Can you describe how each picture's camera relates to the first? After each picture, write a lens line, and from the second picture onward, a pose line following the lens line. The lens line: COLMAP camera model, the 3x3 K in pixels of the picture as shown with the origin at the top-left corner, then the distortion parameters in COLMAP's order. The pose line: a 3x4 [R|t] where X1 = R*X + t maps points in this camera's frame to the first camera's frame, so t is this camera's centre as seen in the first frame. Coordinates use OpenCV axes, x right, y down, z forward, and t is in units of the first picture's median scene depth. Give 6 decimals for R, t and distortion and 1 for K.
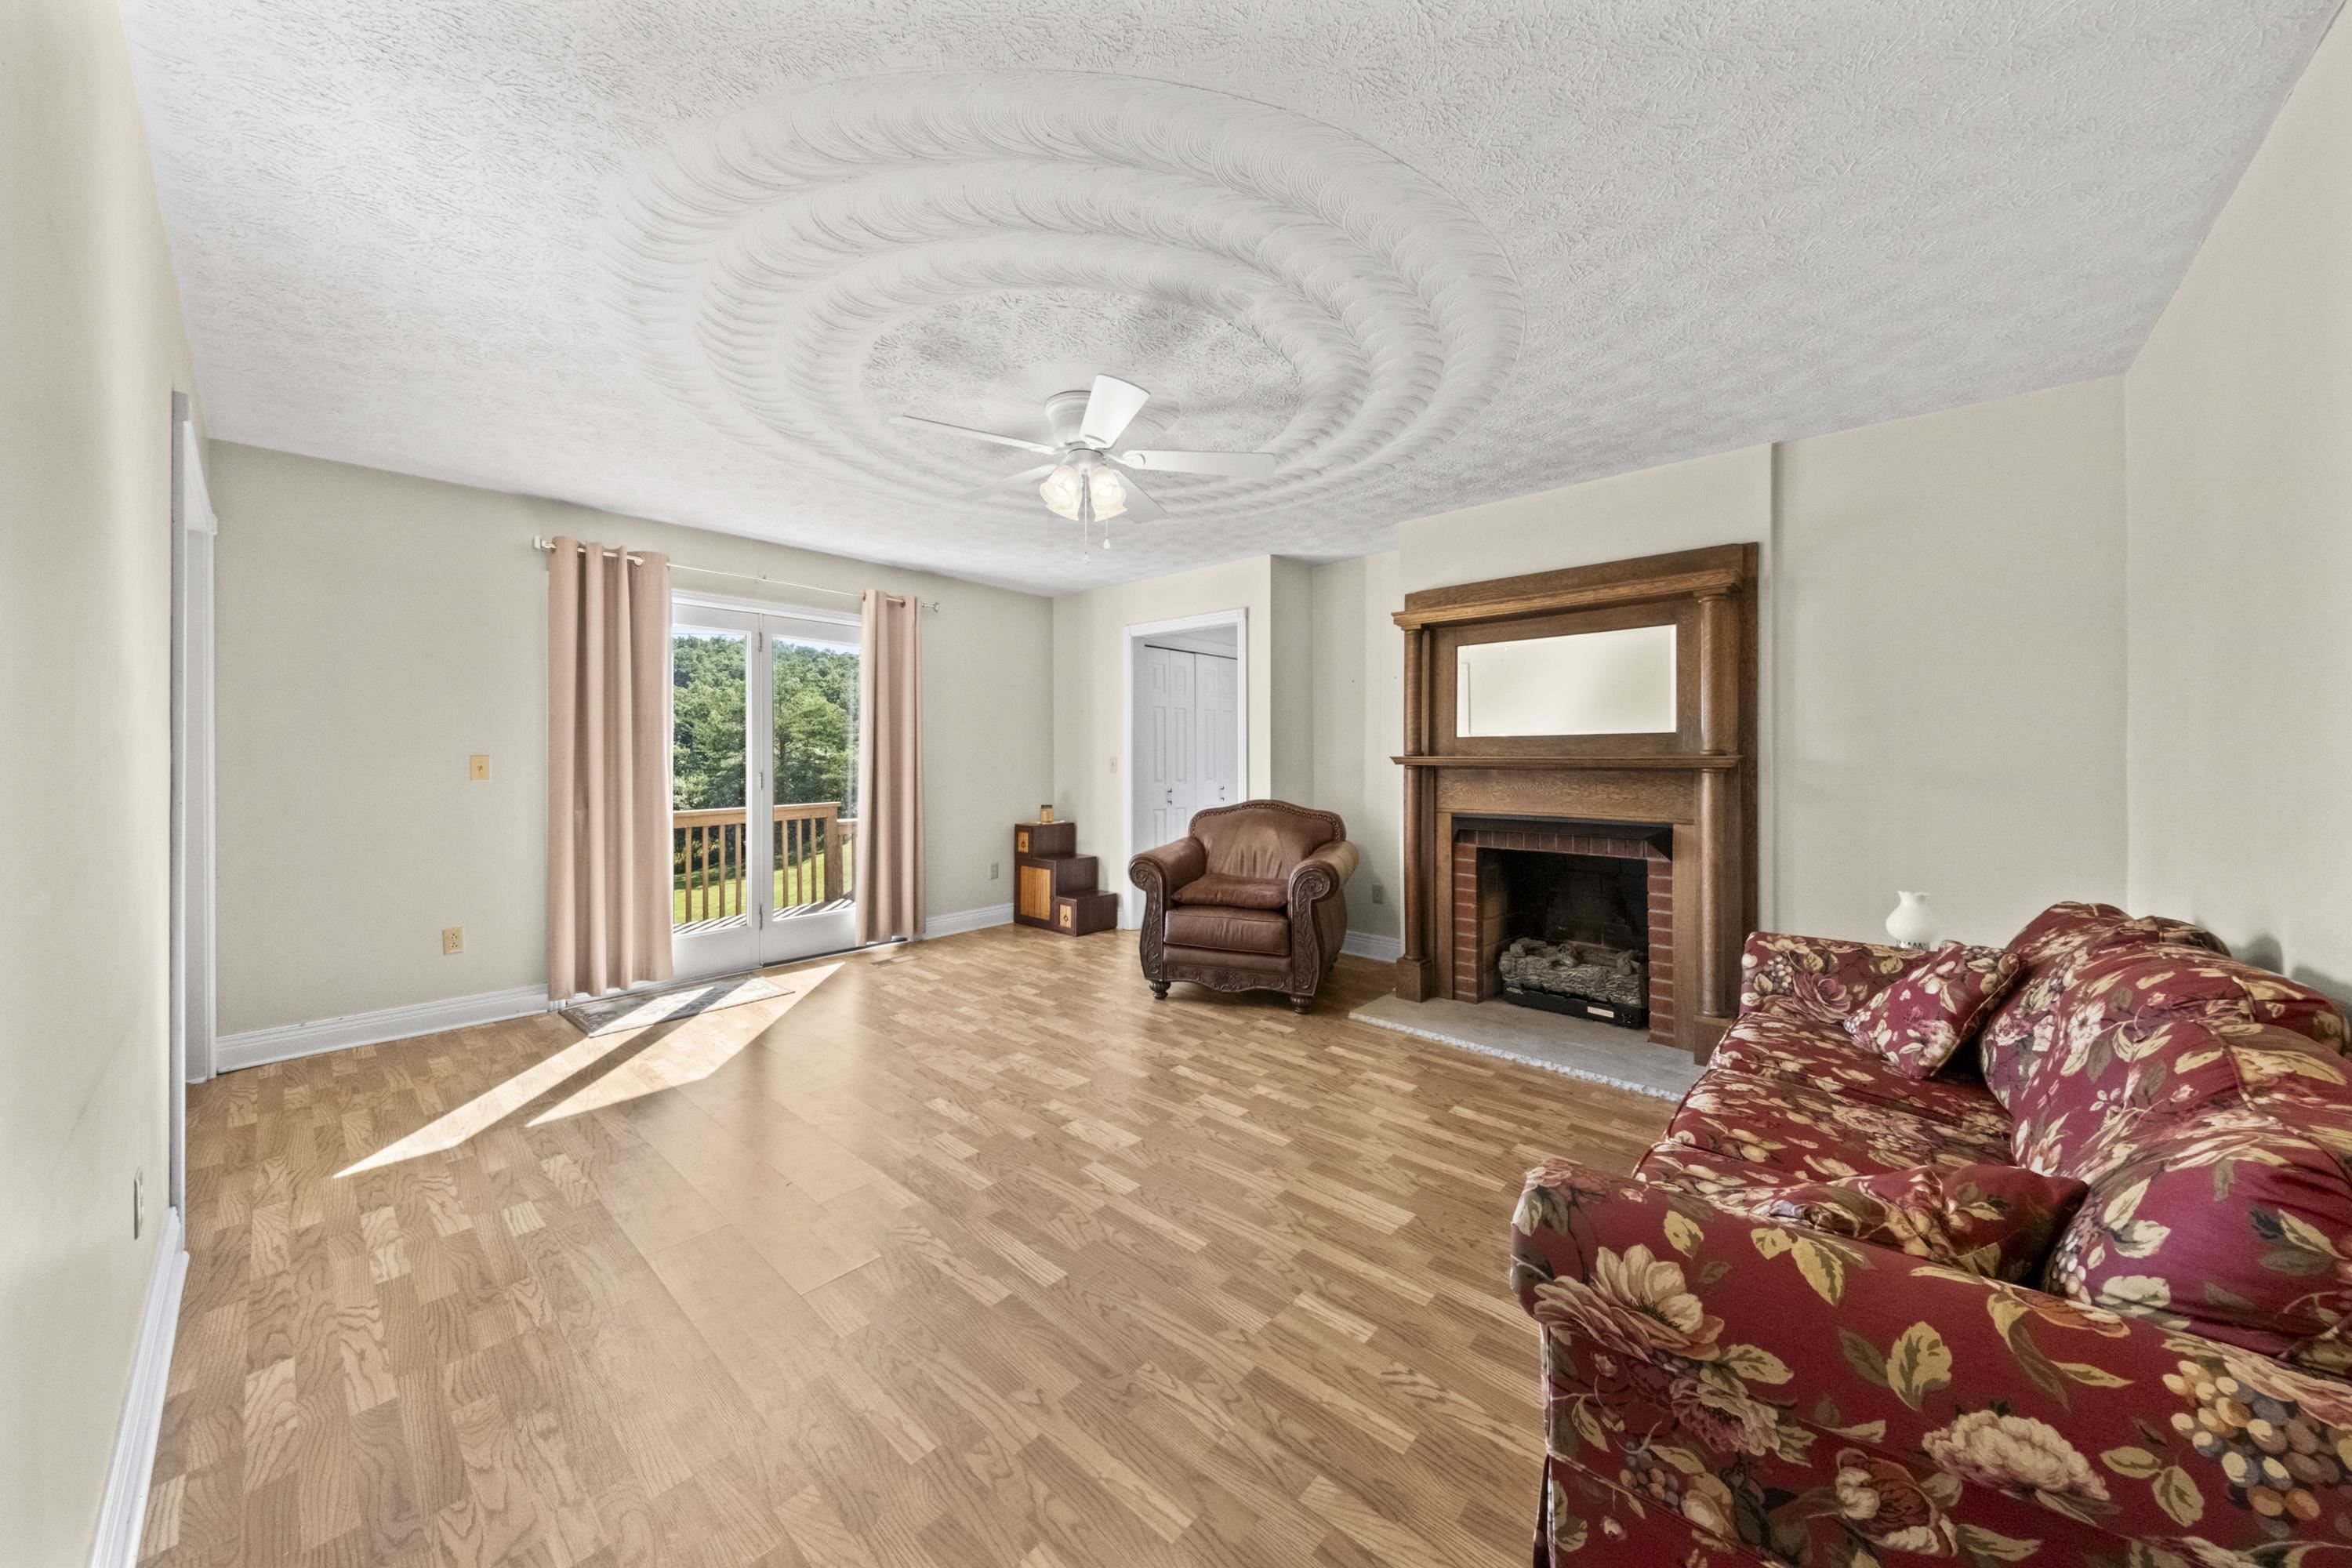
lens RADIAL K [[811.5, 0, 1175.8], [0, 811.5, 763.0], [0, 0, 1]] dist [0.046448, -0.014601]
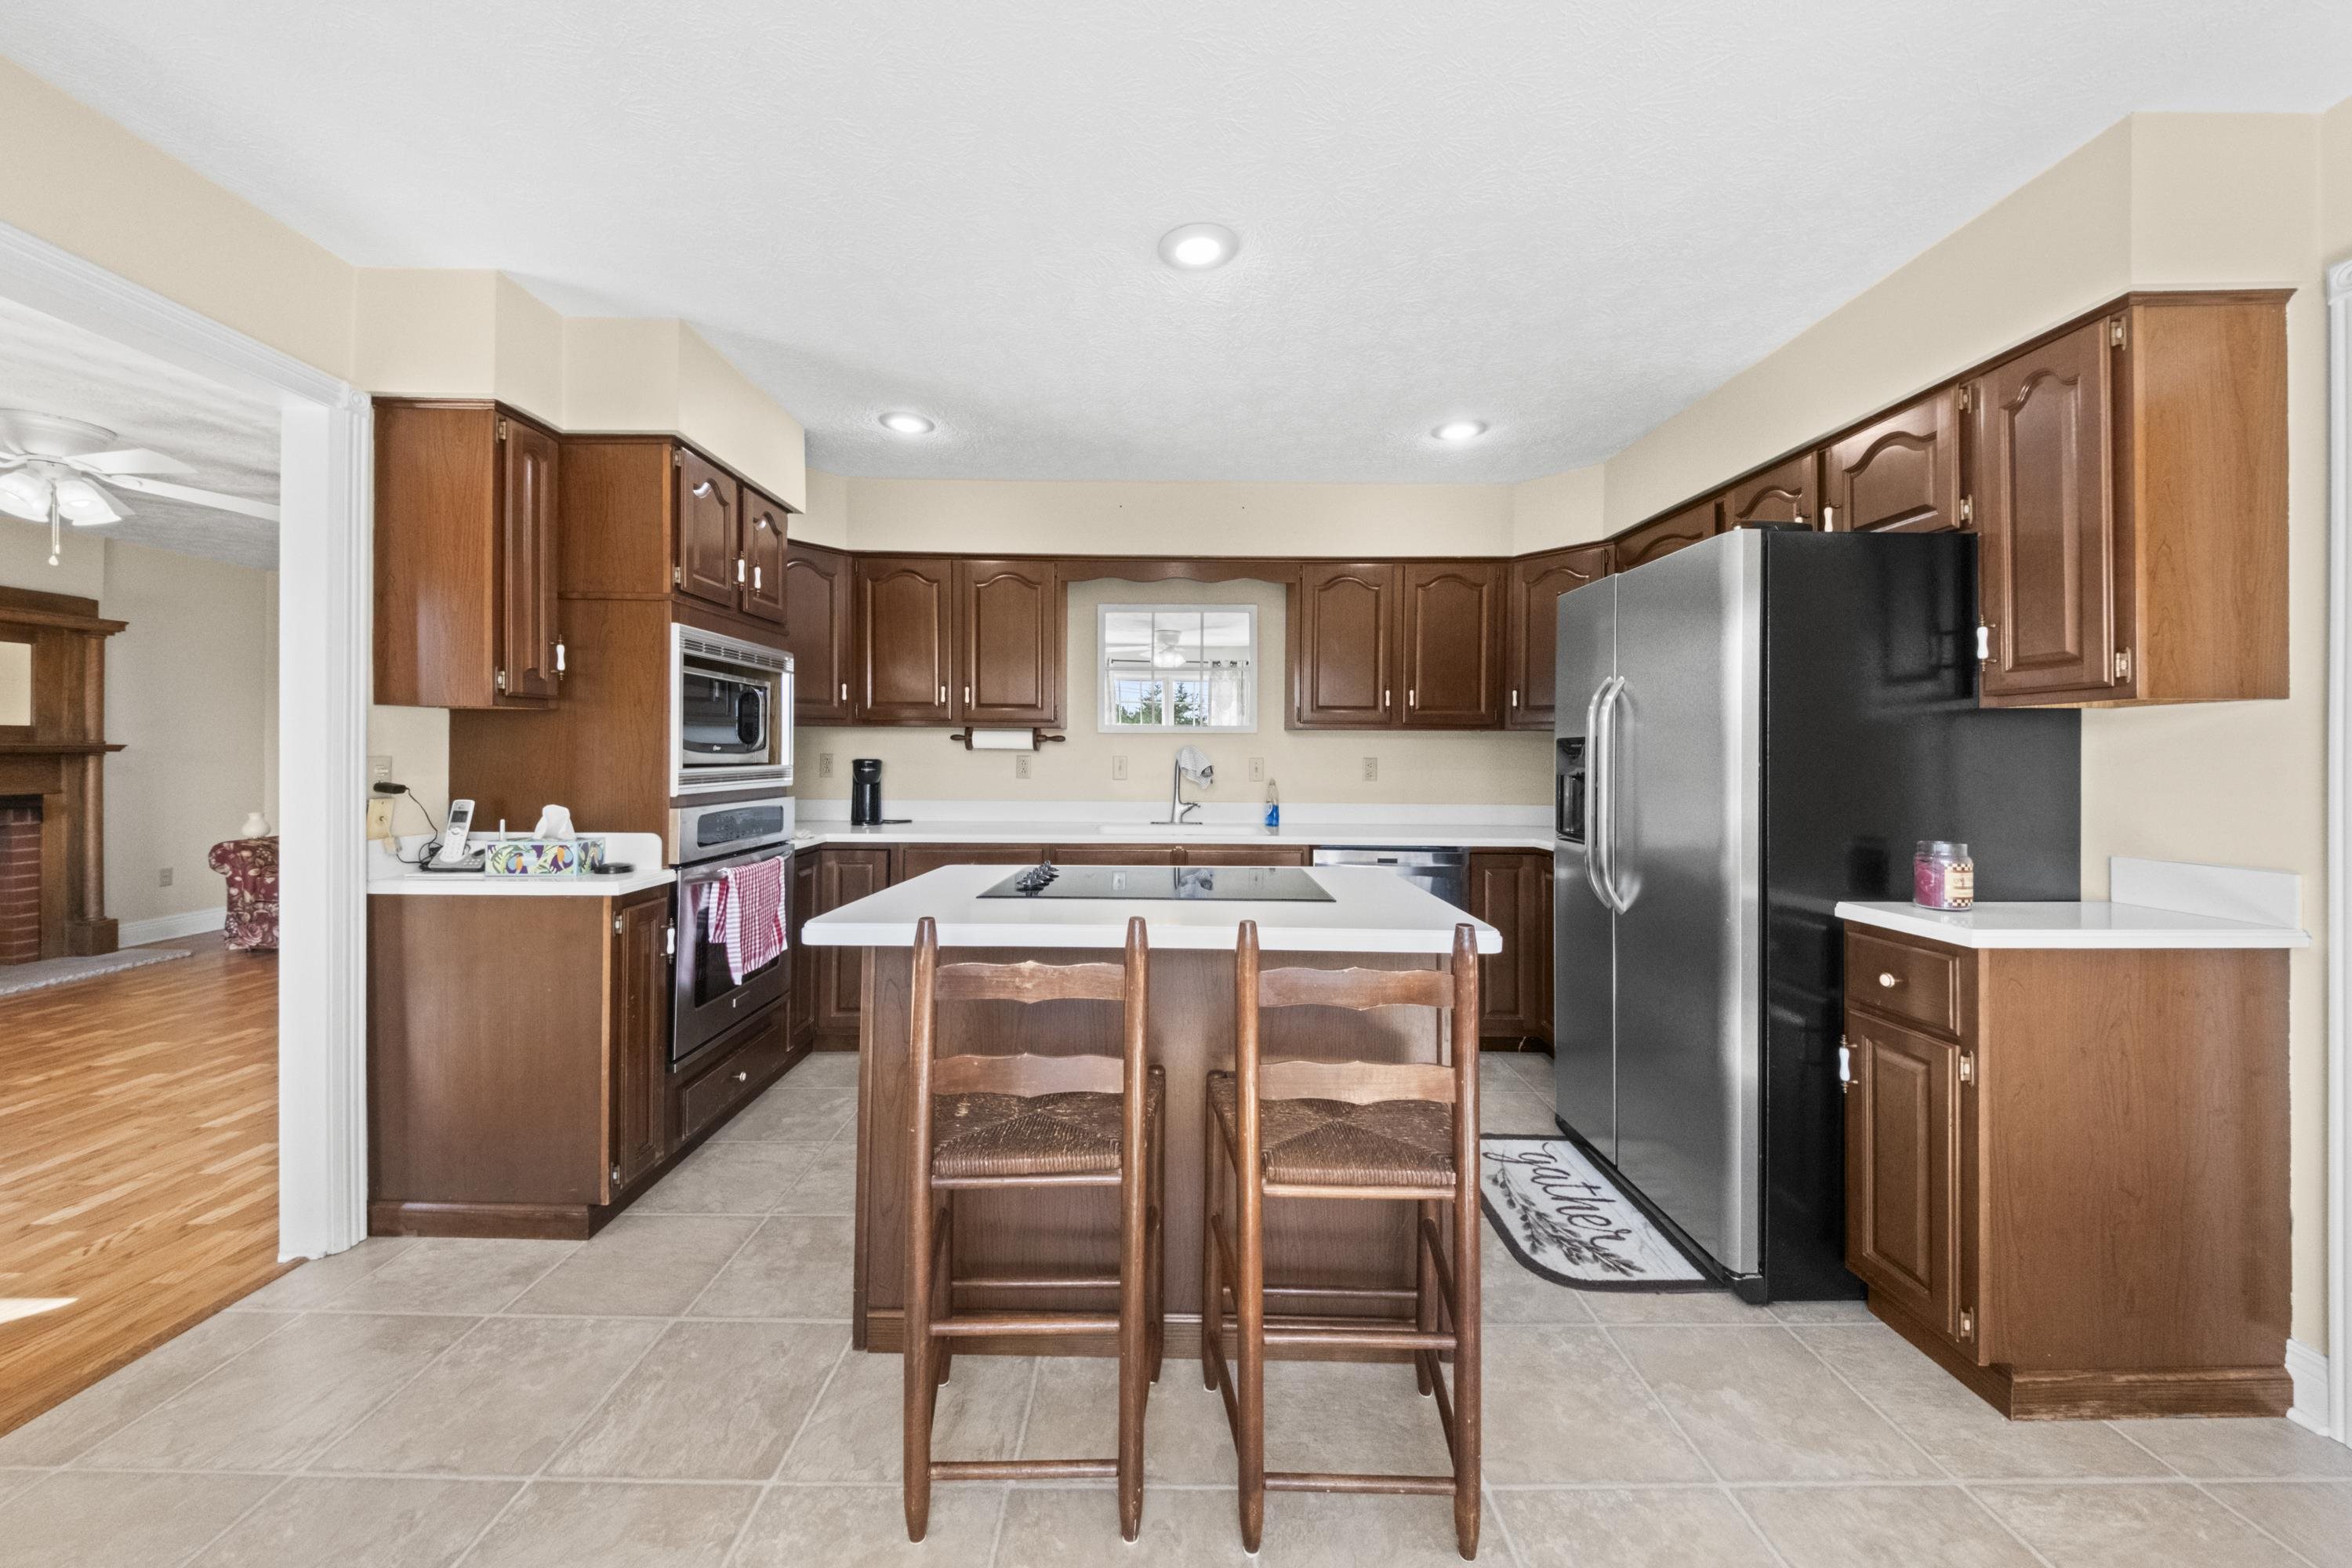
lens RADIAL K [[827.1, 0, 1182.8], [0, 827.1, 759.1], [0, 0, 1]] dist [0.008047, -0.004165]
pose [[-0.682443, -0.010910, 0.730857, -1.623155], [-0.000253, 0.999892, 0.014690, -0.002694], [-0.730939, 0.009840, -0.682372, 0.550332]]
